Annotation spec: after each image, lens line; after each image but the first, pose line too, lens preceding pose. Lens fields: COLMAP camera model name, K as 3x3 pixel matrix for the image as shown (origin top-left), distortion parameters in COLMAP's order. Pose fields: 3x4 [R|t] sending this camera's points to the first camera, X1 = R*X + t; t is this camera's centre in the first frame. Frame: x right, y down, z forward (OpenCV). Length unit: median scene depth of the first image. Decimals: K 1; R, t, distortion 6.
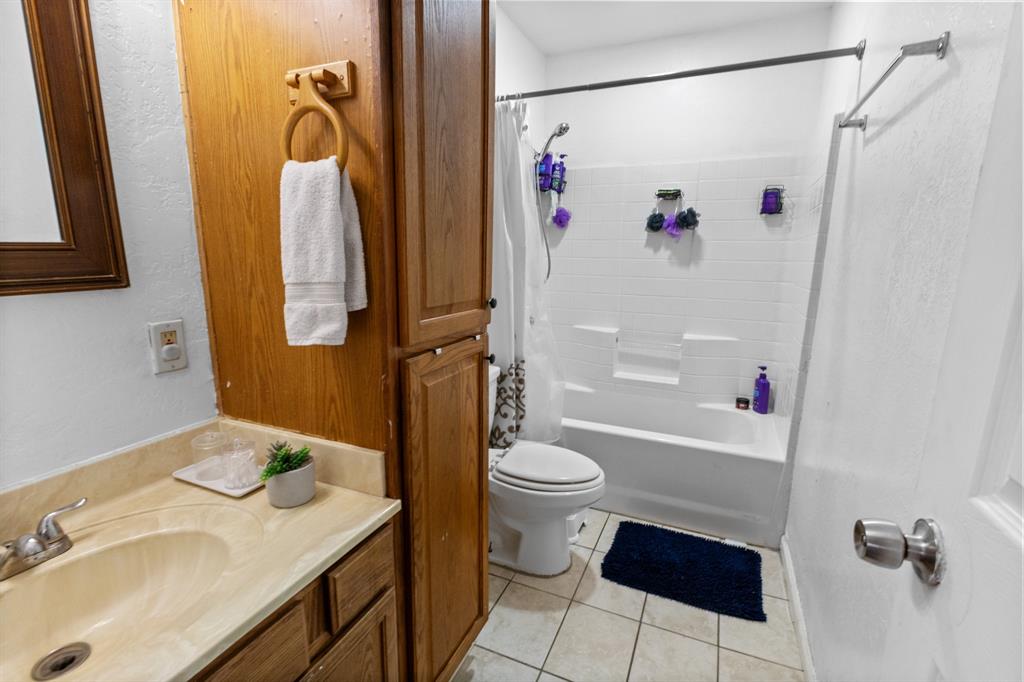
lens RADIAL K [[468.9, 0, 512.3], [0, 468.9, 341.8], [0, 0, 1]] dist [-0.009574, -0.000422]
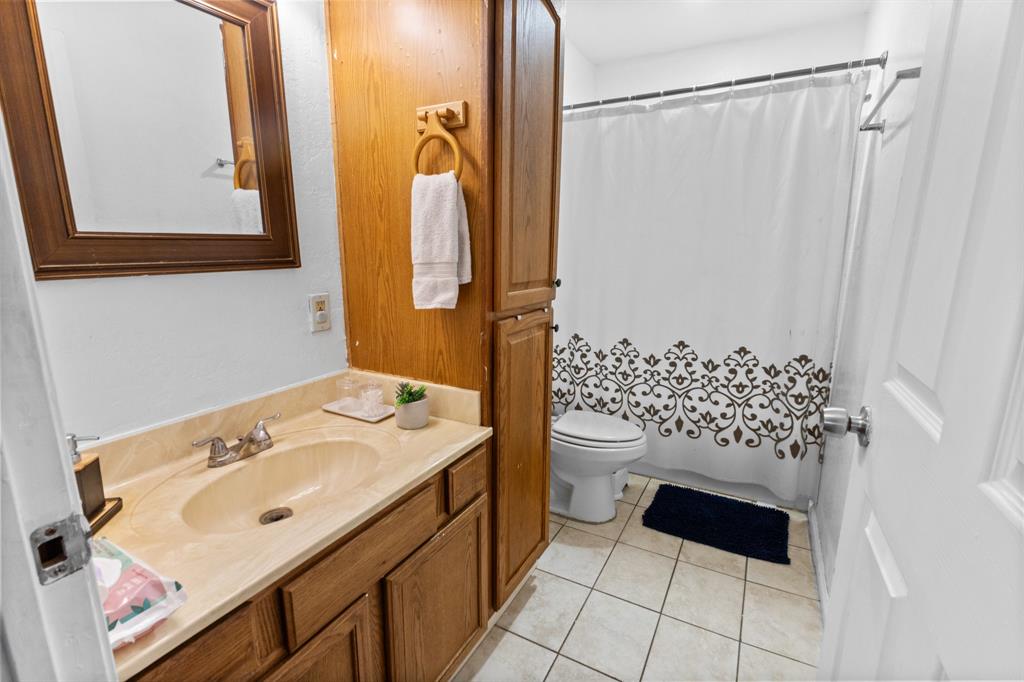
lens RADIAL K [[468.9, 0, 511.2], [0, 468.9, 342.8], [0, 0, 1]] dist [-0.009574, -0.000422]
pose [[0.996410, 0.009605, -0.084112, -0.073301], [-0.008725, 0.999903, 0.010827, 0.080593], [0.084208, -0.010055, 0.996397, -0.312687]]
